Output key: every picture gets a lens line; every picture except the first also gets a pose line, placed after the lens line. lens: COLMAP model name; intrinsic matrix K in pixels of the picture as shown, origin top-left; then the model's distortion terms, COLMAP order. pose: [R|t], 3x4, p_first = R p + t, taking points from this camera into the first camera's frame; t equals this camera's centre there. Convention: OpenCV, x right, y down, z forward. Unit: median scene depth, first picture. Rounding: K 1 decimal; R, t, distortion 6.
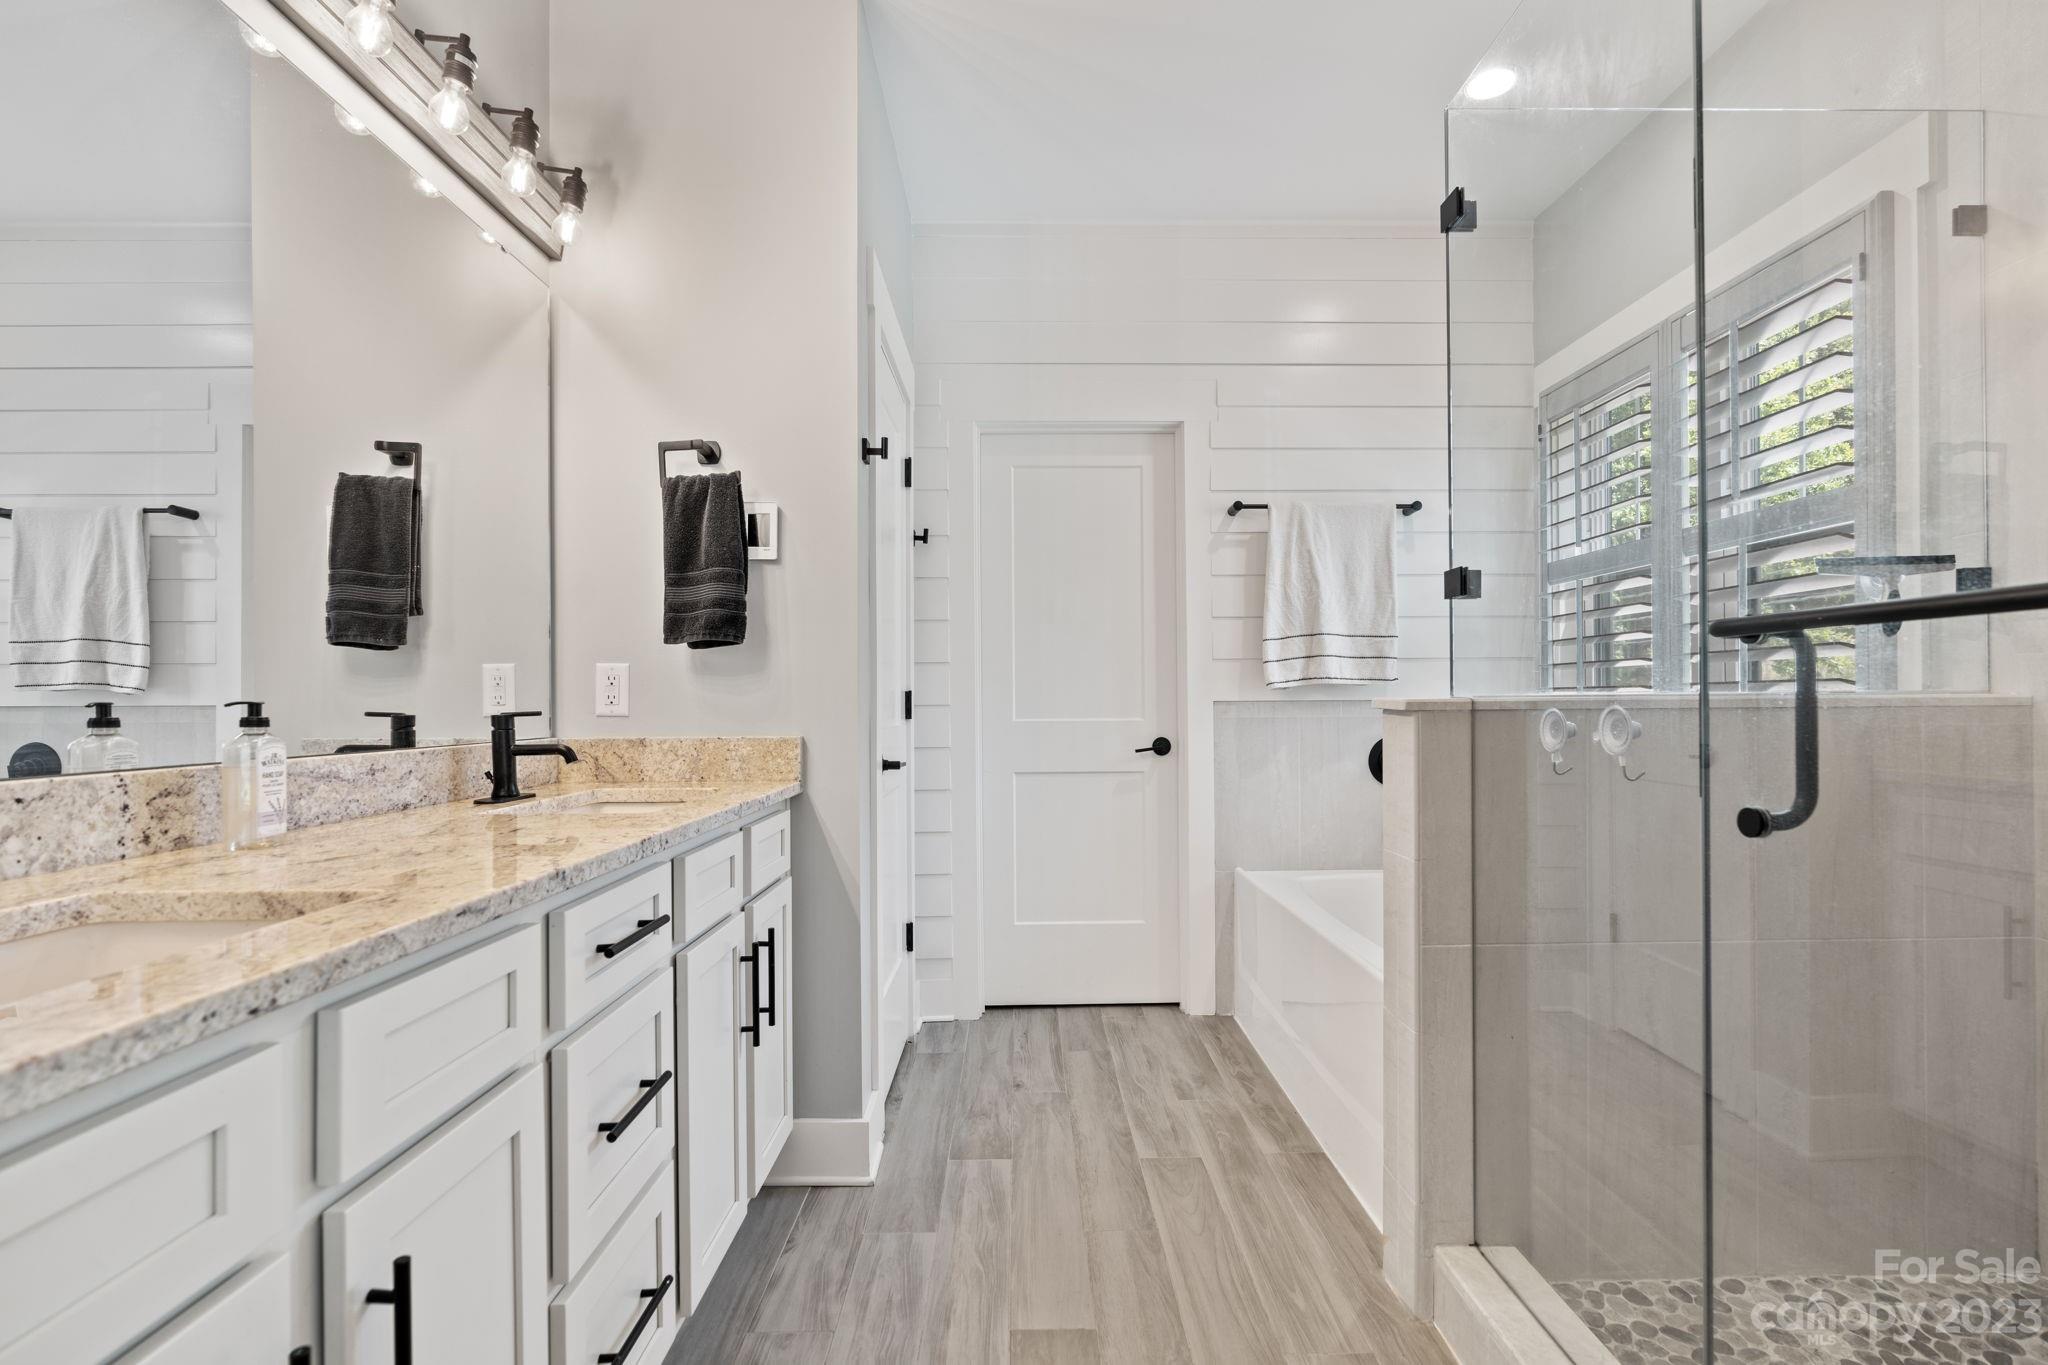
lens RADIAL K [[921.6, 0, 1030.2], [0, 921.6, 707.0], [0, 0, 1]] dist [-0.012121, 0.004700]
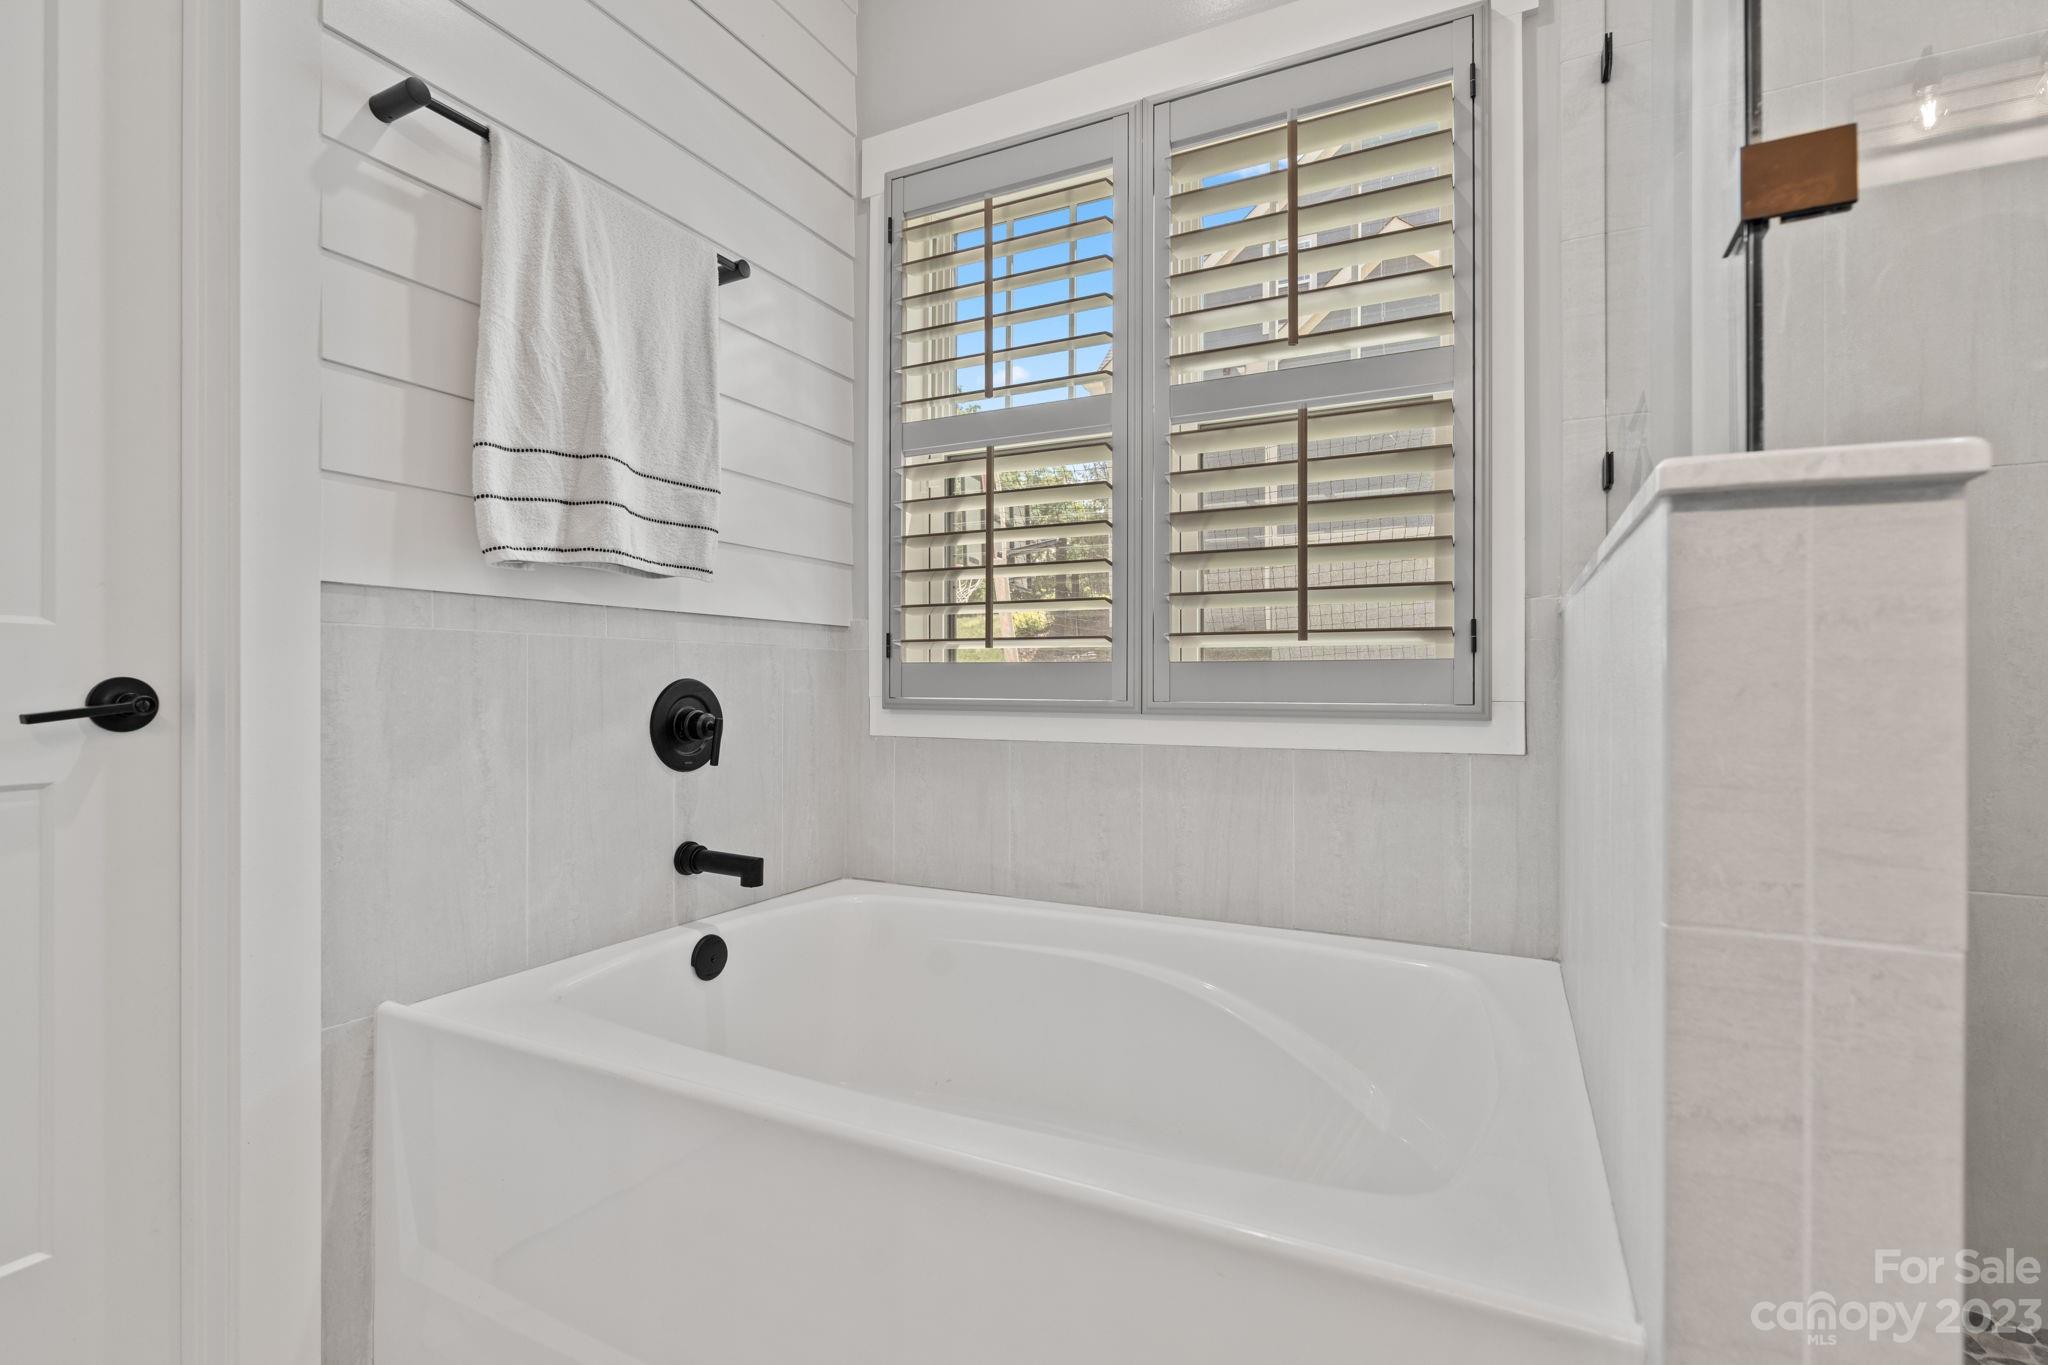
lens RADIAL K [[944.0, 0, 1024.0], [0, 944.0, 682.5], [0, 0, 1]] dist [-0.002465, -0.000167]
pose [[0.458305, 0.009004, 0.888749, -0.020667], [0.000414, 0.999946, -0.010344, 0.065691], [-0.888795, 0.005109, 0.458277, 0.939849]]
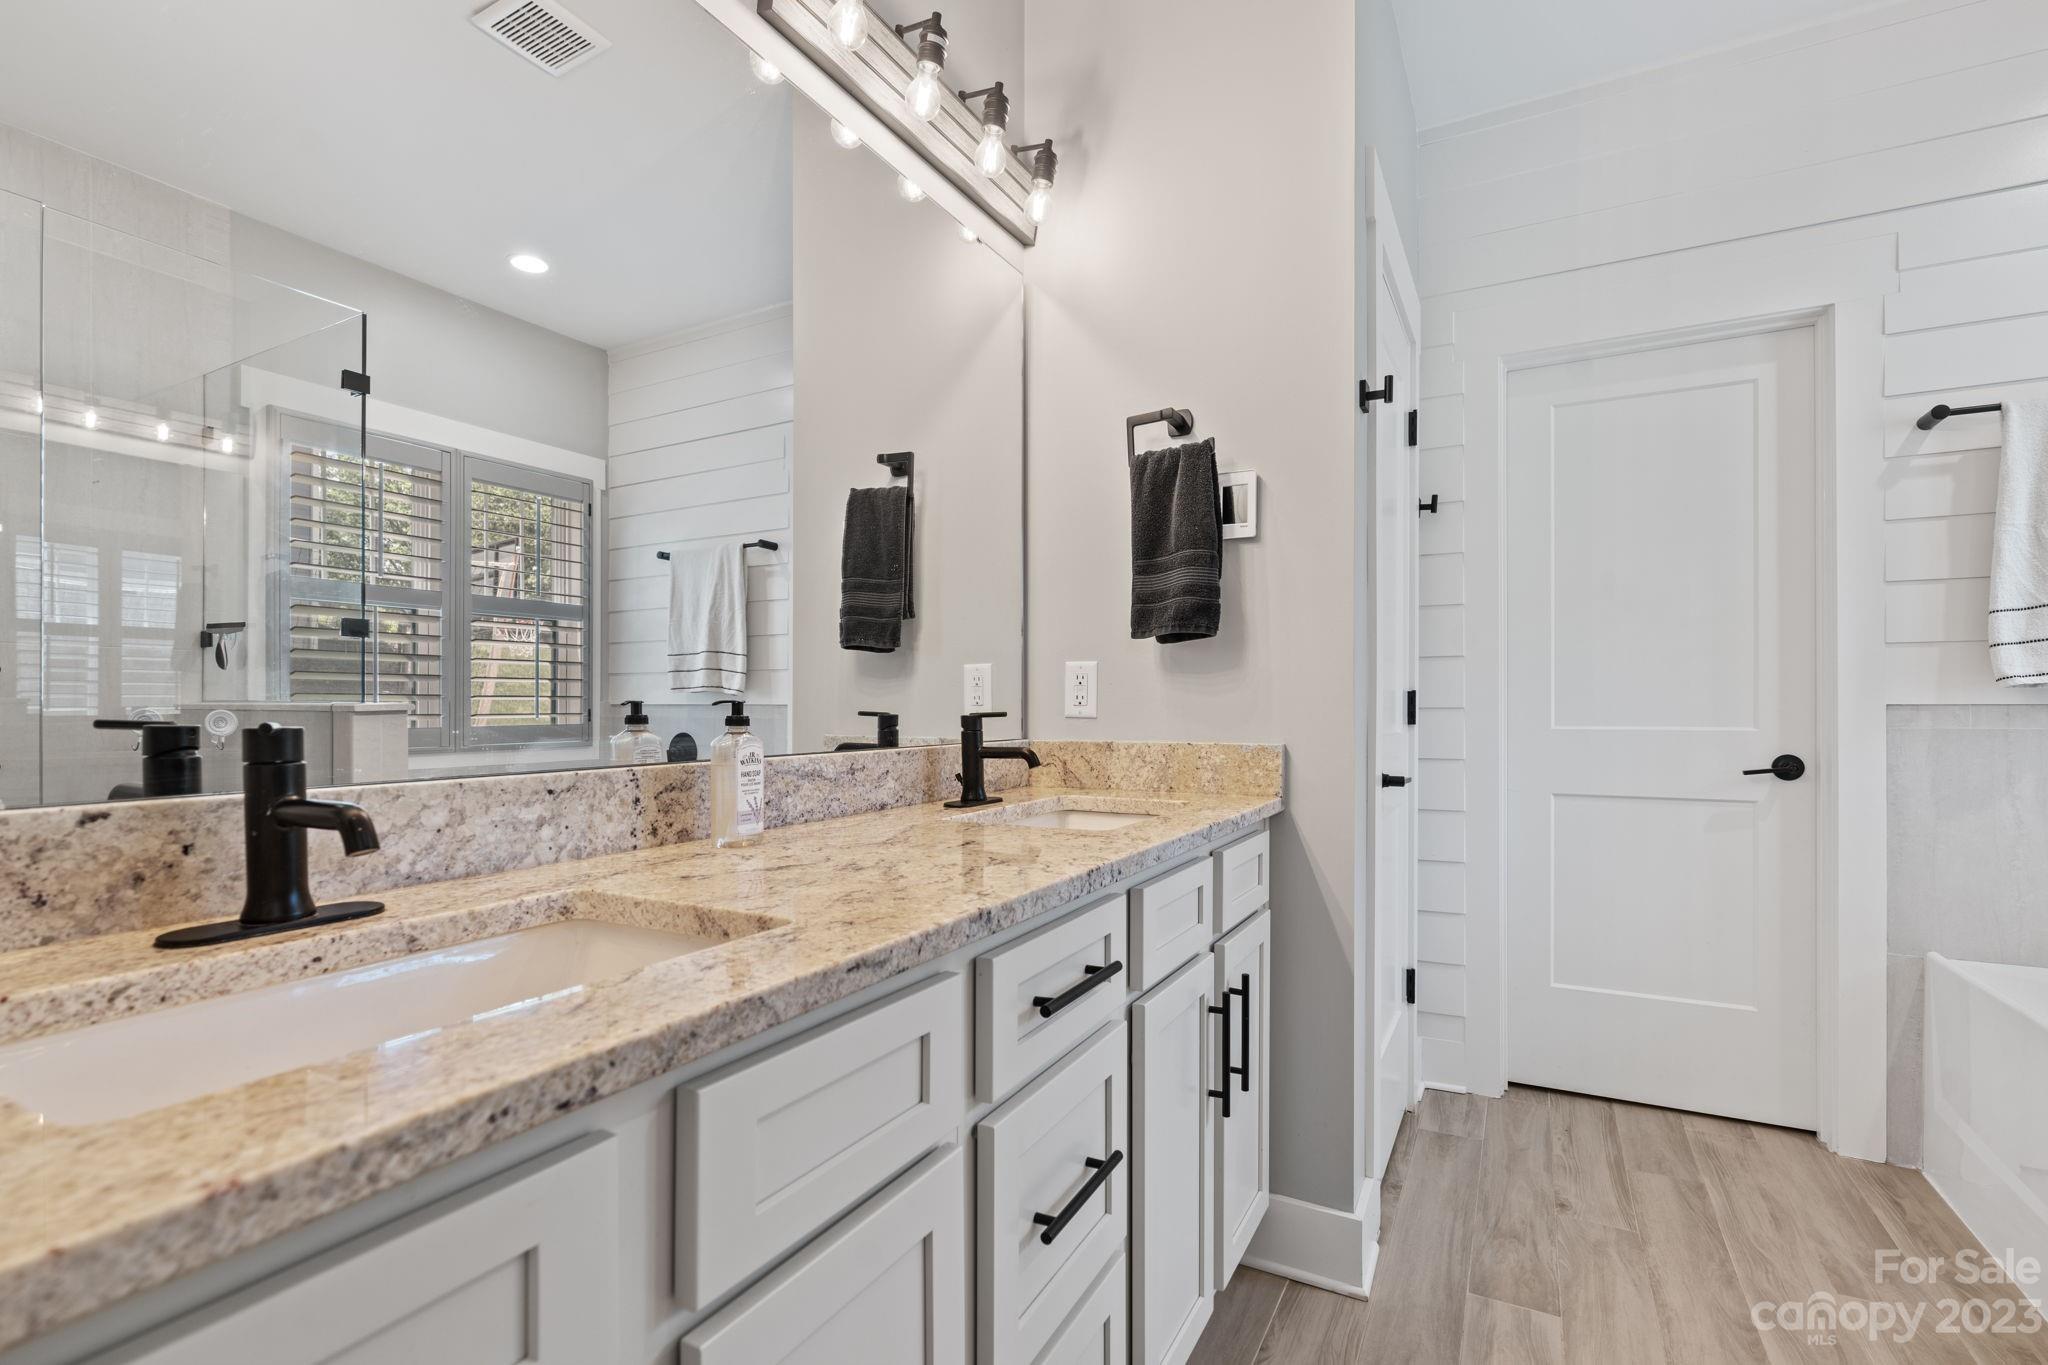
lens RADIAL K [[921.6, 0, 1030.2], [0, 921.6, 707.0], [0, 0, 1]] dist [-0.012121, 0.004700]
pose [[0.873470, 0.005770, -0.486844, -0.042644], [-0.006726, 0.999977, -0.000215, -0.000339], [0.486832, 0.003463, 0.873489, 0.158510]]
